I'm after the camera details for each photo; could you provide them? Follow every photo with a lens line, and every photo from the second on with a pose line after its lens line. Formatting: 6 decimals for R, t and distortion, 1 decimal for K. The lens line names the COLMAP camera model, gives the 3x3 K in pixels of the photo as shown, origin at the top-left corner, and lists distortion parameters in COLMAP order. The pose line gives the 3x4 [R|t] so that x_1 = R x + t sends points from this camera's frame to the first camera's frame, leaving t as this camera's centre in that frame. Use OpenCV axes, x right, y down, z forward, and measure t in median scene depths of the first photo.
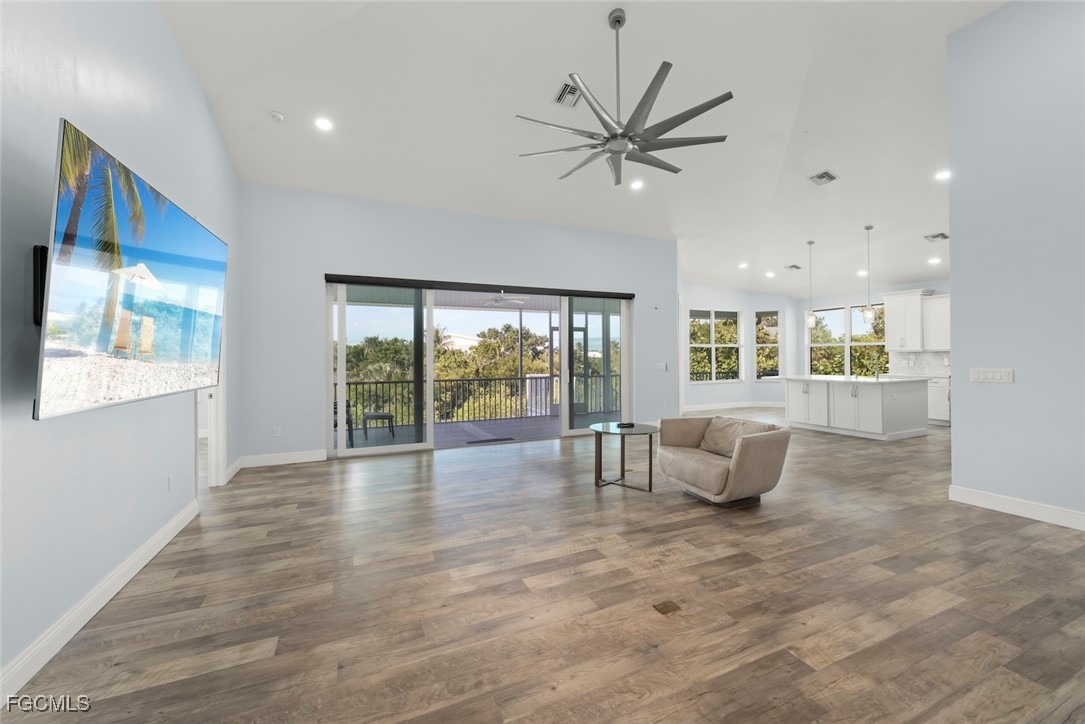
lens RADIAL K [[424.9, 0, 543.7], [0, 424.9, 357.0], [0, 0, 1]] dist [0.000608, 0.000071]
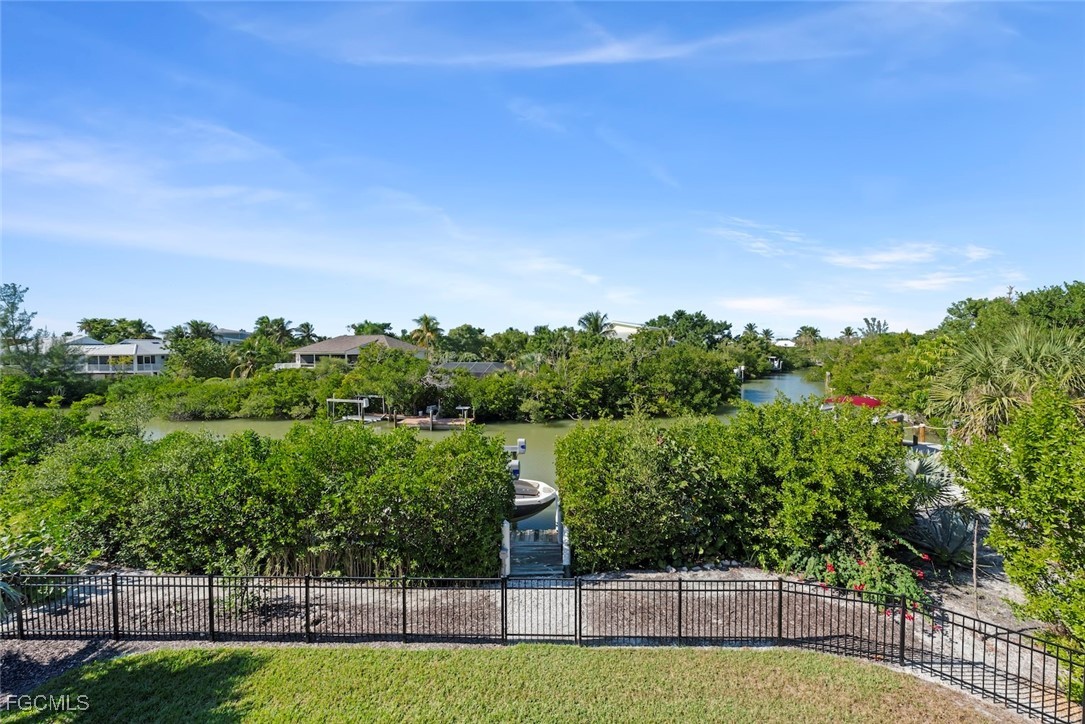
lens RADIAL K [[388.4, 0, 542.5], [0, 388.4, 362.0], [0, 0, 1]] dist [-0.000474, 0.000341]
pose [[0.907223, 0.021207, -0.420115, 0.017088], [-0.003082, 0.999037, 0.043775, -0.022485], [0.420639, -0.038419, 0.906414, 1.276473]]
